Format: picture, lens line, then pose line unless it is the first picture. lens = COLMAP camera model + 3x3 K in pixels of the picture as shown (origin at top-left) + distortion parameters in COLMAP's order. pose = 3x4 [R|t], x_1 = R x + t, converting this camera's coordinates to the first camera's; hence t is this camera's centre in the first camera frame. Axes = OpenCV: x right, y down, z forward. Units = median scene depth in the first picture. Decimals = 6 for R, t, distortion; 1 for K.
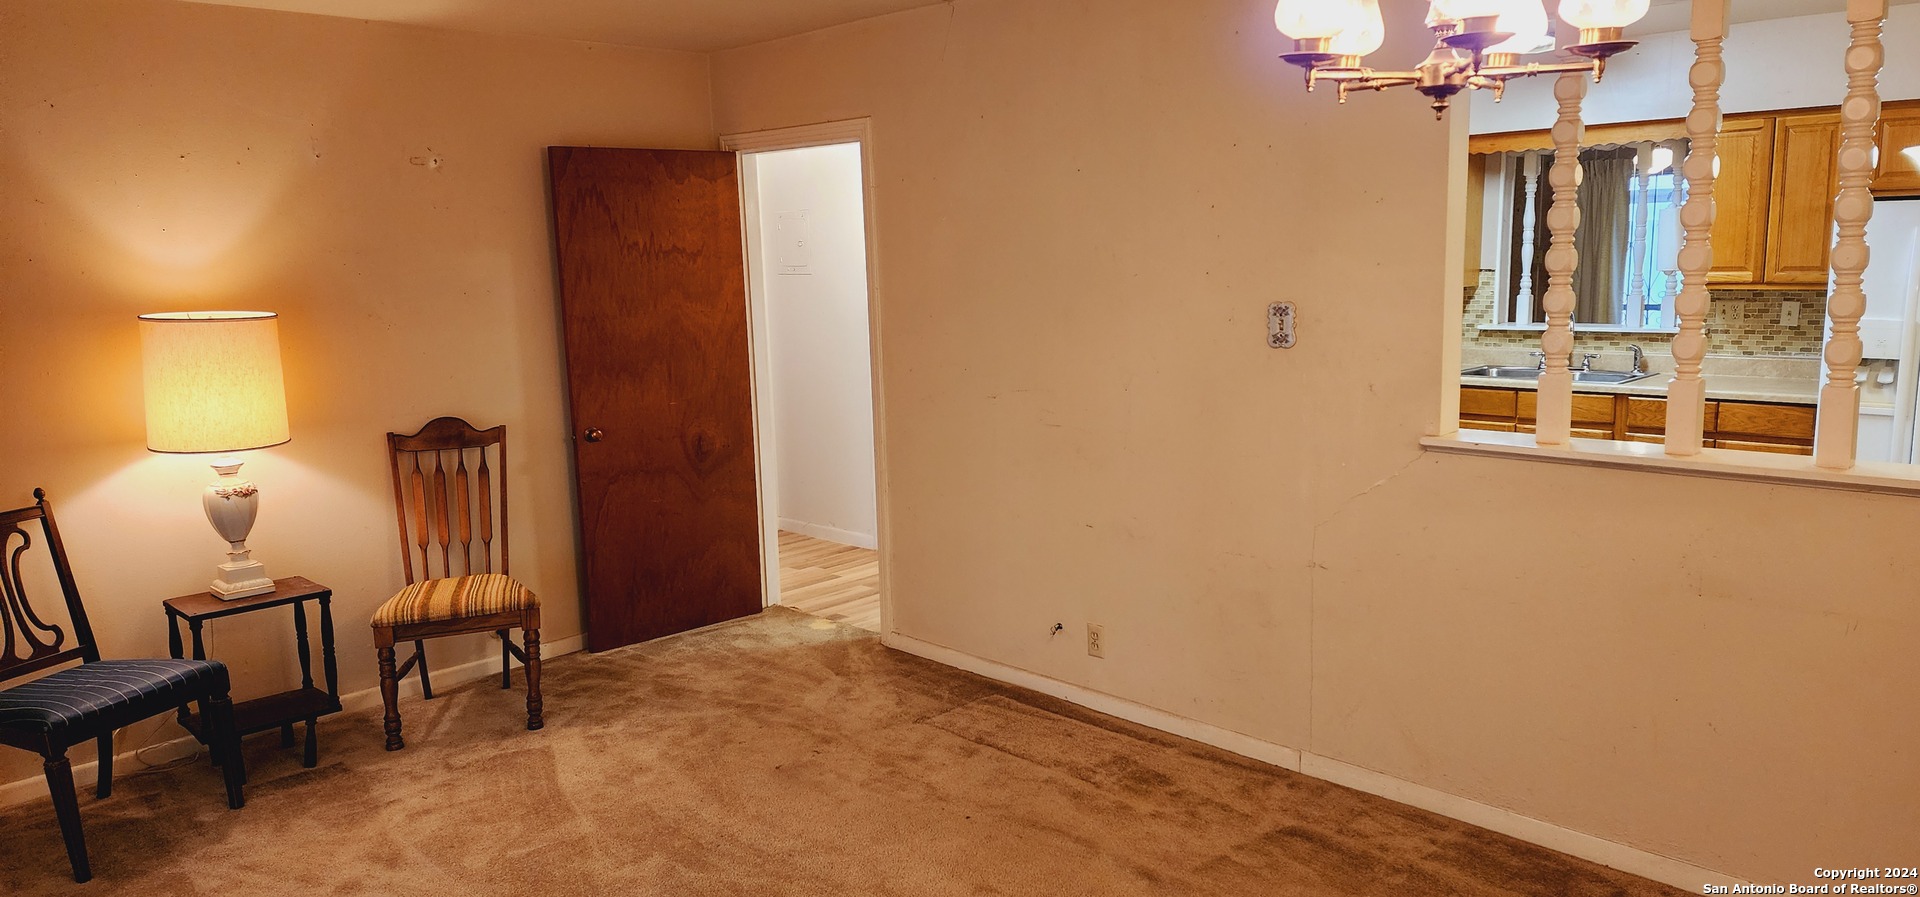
lens RADIAL K [[1256.3, 0, 960.4], [0, 1256.3, 445.4], [0, 0, 1]] dist [0.000371, -0.000095]
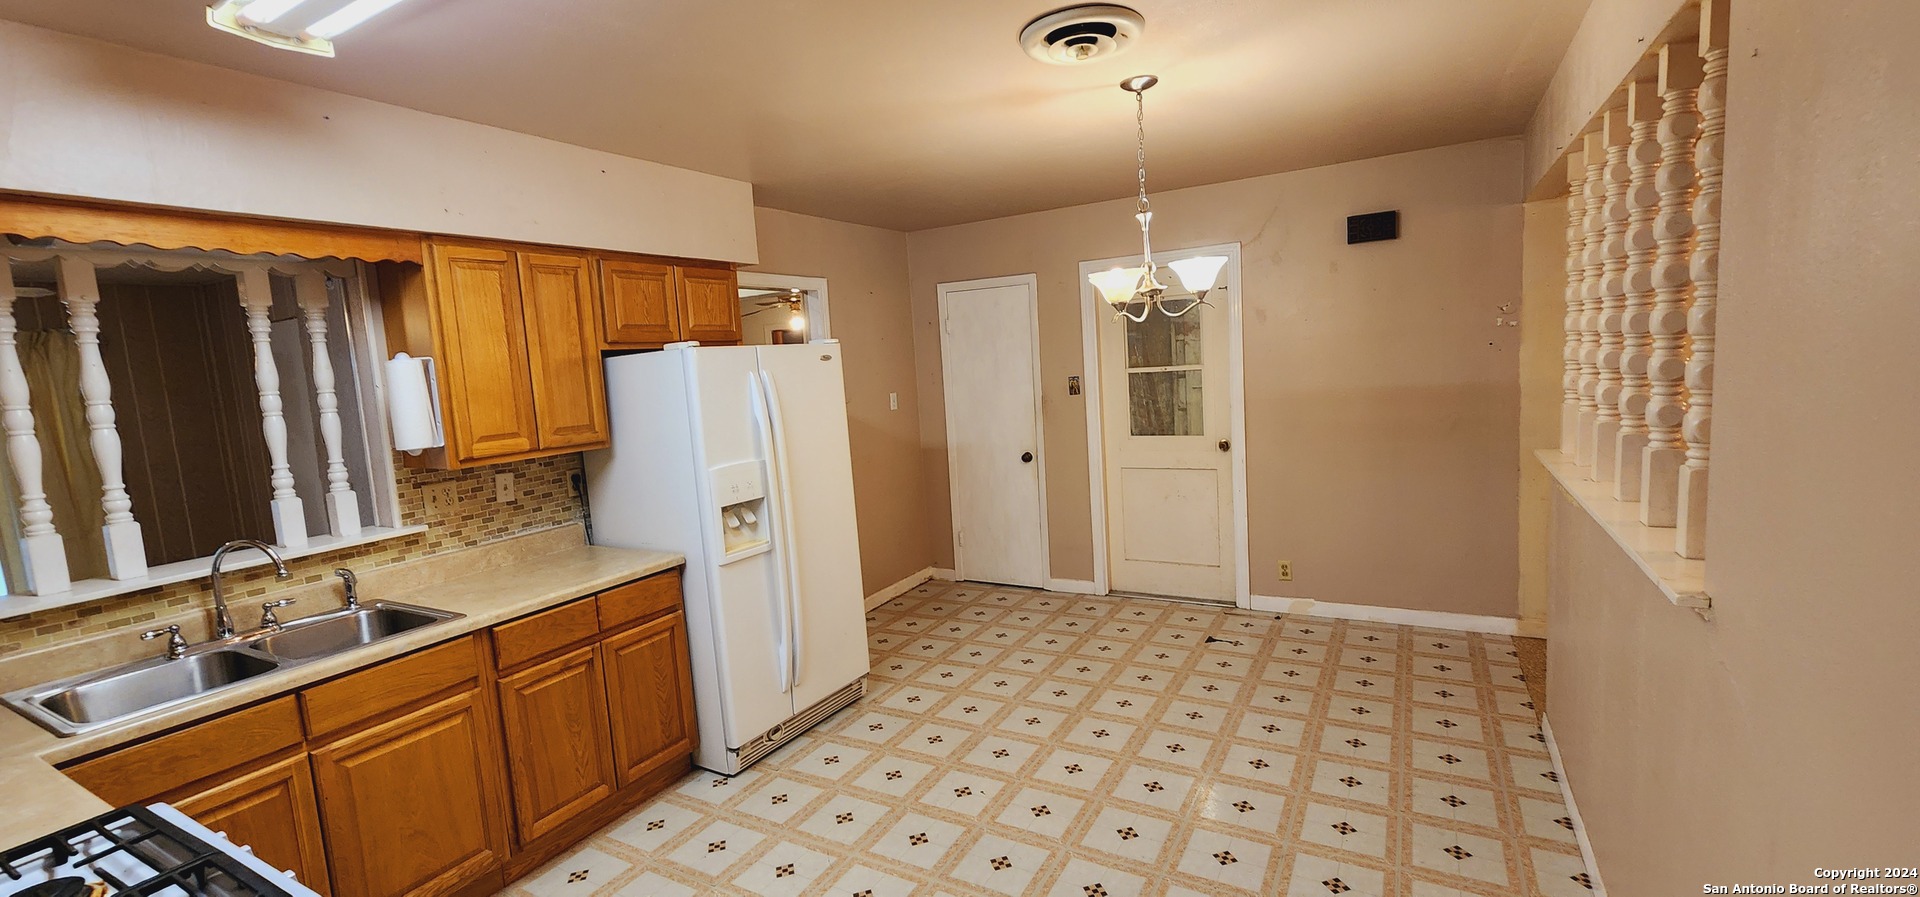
lens RADIAL K [[801.9, 0, 961.4], [0, 801.9, 454.5], [0, 0, 1]] dist [0.001237, 0.000141]
pose [[-0.250712, -0.067460, 0.965708, 0.057031], [0.223716, 0.966528, 0.125597, -0.124616], [-0.941857, 0.247533, -0.227228, 0.819644]]
